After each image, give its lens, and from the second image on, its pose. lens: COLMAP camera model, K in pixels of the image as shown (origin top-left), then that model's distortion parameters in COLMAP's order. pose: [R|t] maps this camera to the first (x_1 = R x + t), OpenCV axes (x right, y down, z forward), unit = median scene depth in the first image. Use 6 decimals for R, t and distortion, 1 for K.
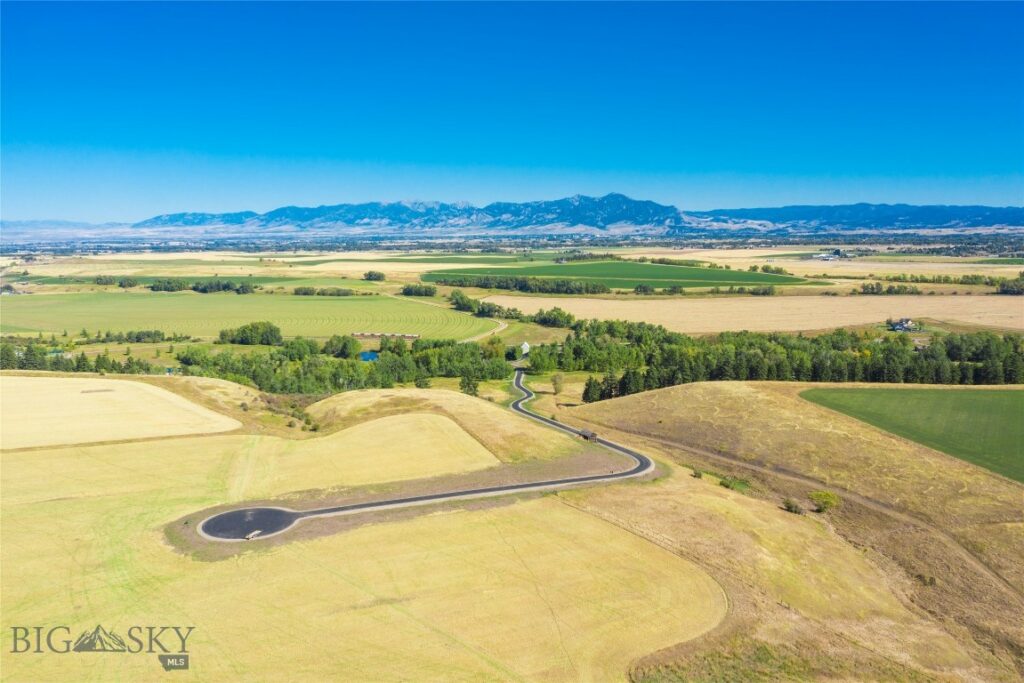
lens RADIAL K [[824.6, 0, 512.0], [0, 824.6, 341.5], [0, 0, 1]] dist [-0.028033, 0.012009]
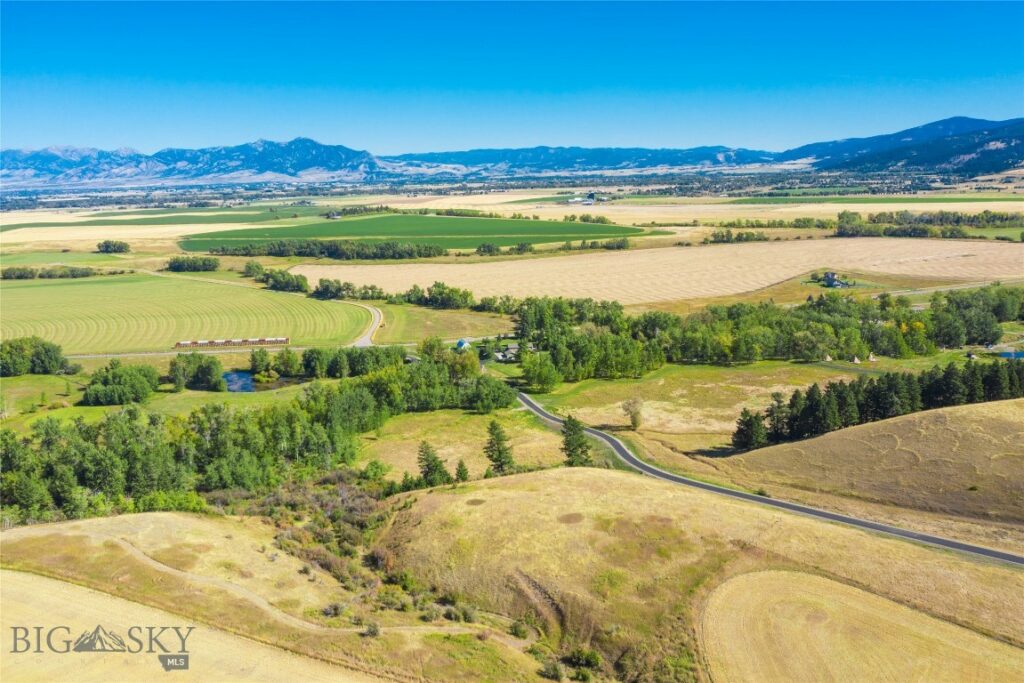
lens RADIAL K [[824.6, 0, 512.0], [0, 824.6, 341.5], [0, 0, 1]] dist [-0.028033, 0.012009]
pose [[0.926467, -0.090837, 0.365251, -0.071865], [0.067031, 0.994747, 0.077367, -0.017212], [-0.370360, -0.047195, 0.927689, 0.104735]]
